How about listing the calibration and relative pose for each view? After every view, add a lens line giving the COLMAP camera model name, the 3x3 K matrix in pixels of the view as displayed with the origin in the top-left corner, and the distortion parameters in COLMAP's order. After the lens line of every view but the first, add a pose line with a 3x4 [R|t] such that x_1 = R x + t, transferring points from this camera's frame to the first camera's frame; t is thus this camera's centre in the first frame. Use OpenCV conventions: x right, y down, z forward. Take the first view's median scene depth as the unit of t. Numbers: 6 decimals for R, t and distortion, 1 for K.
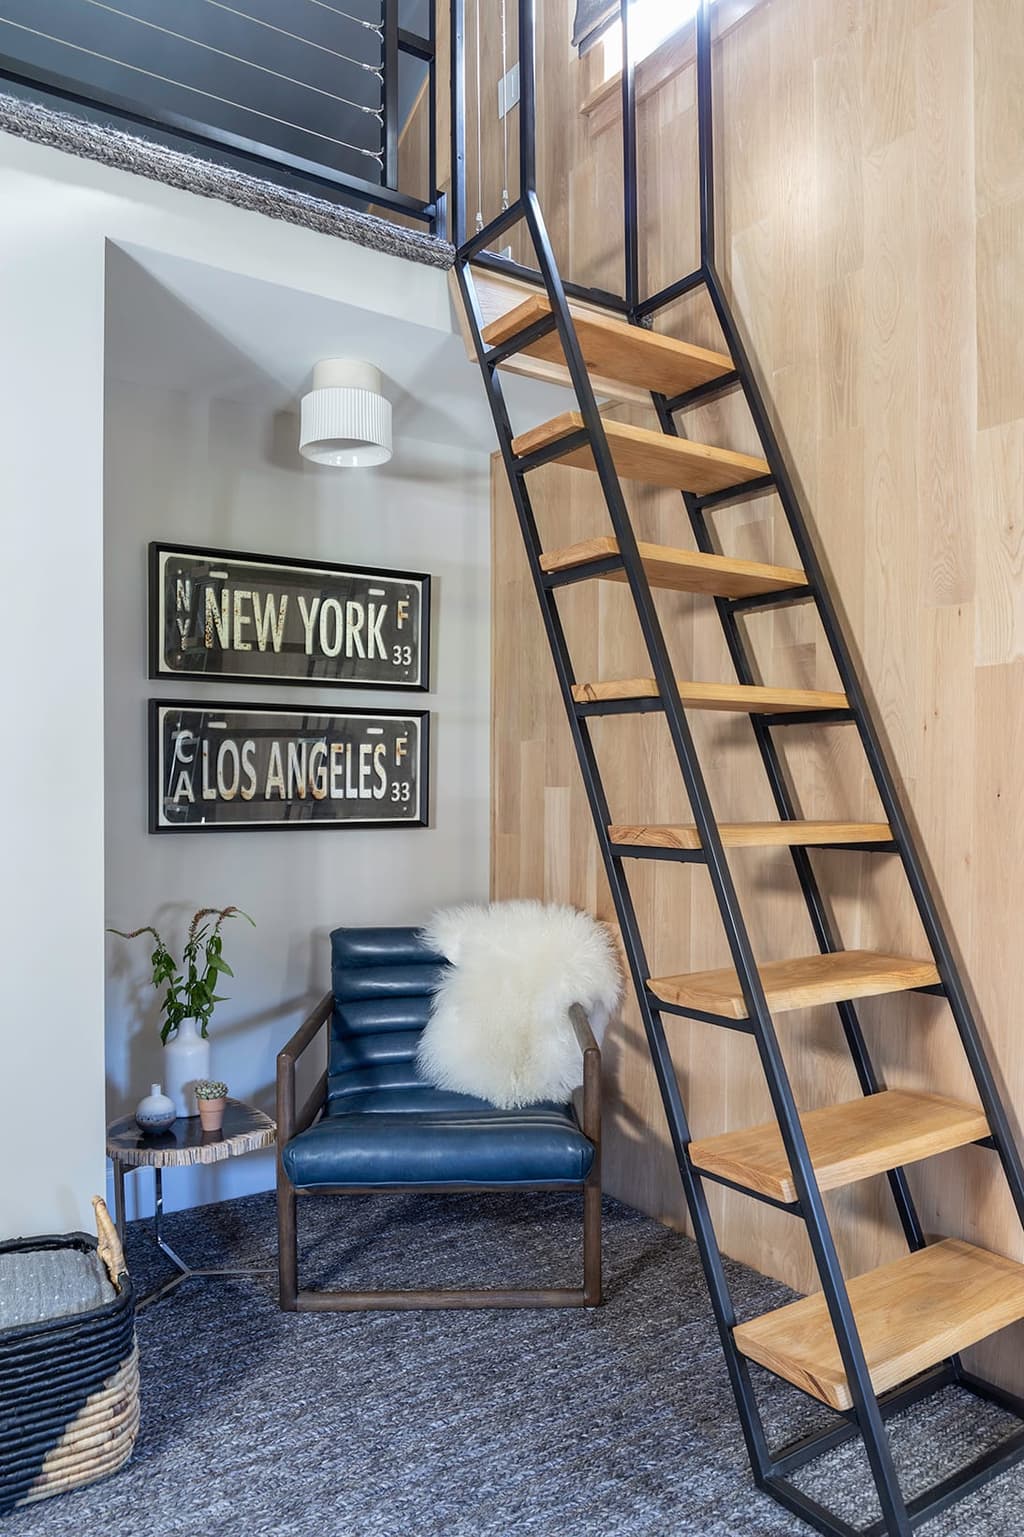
lens RADIAL K [[1058.7, 0, 520.0], [0, 1058.7, 754.6], [0, 0, 1]] dist [-0.006018, -0.017030]
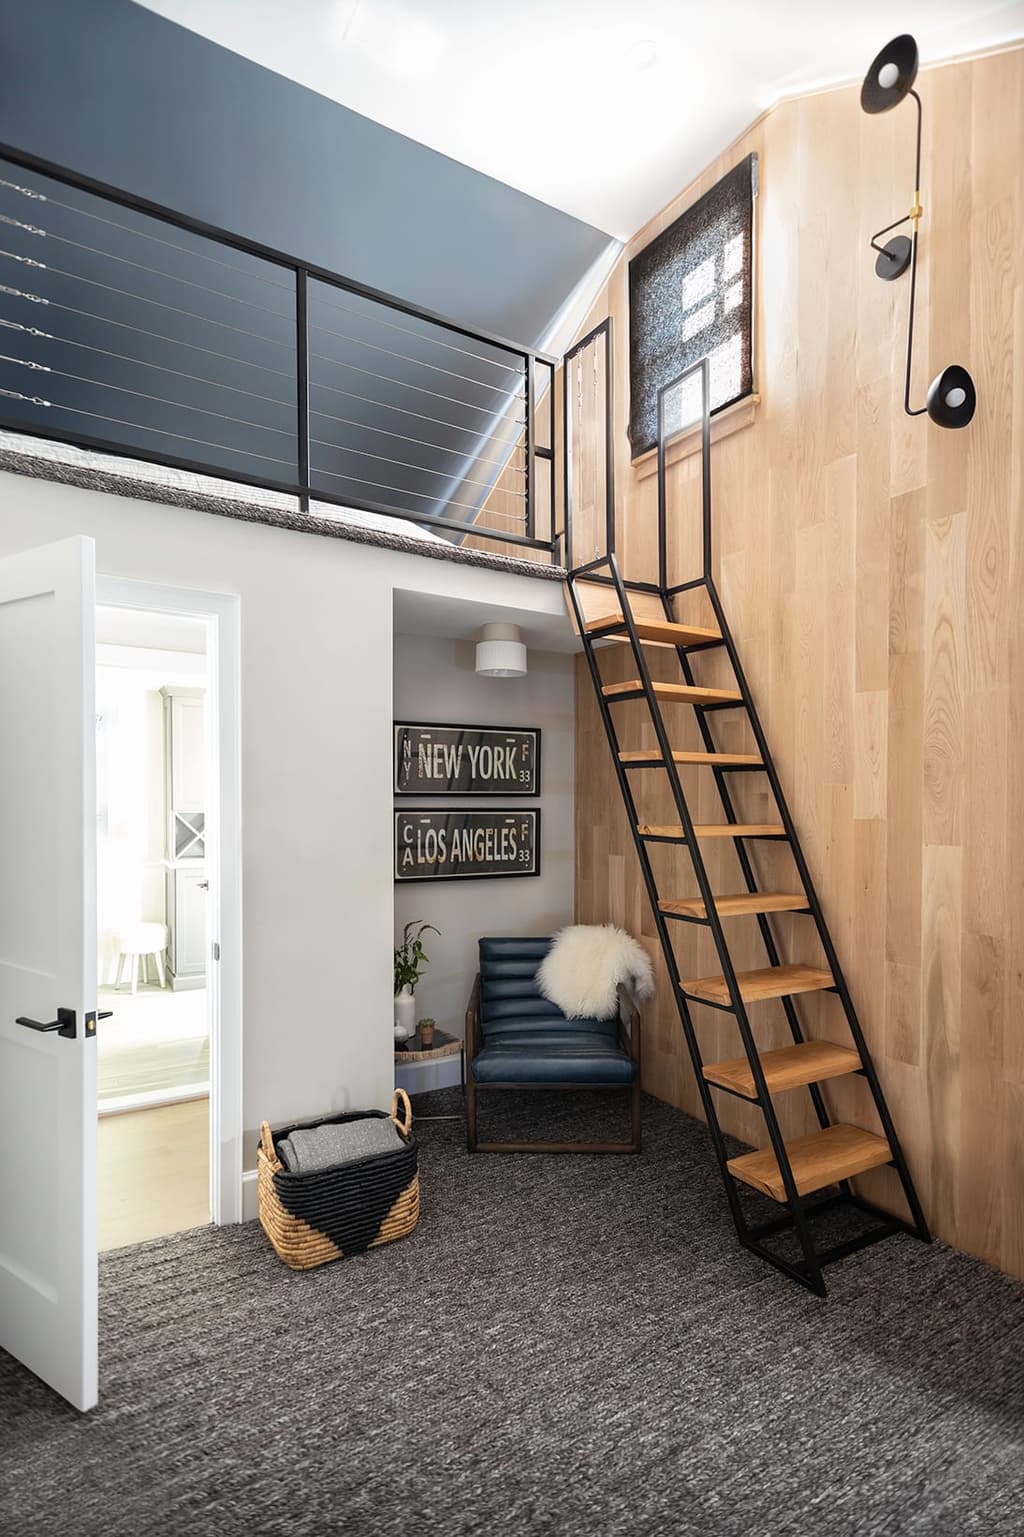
lens RADIAL K [[783.9, 0, 501.0], [0, 783.9, 763.5], [0, 0, 1]] dist [0.028456, 0.001736]
pose [[0.998112, 0.000437, -0.061421, -0.089645], [-0.000480, 1.000000, -0.000692, -0.142592], [0.061420, 0.000720, 0.998112, -0.354290]]
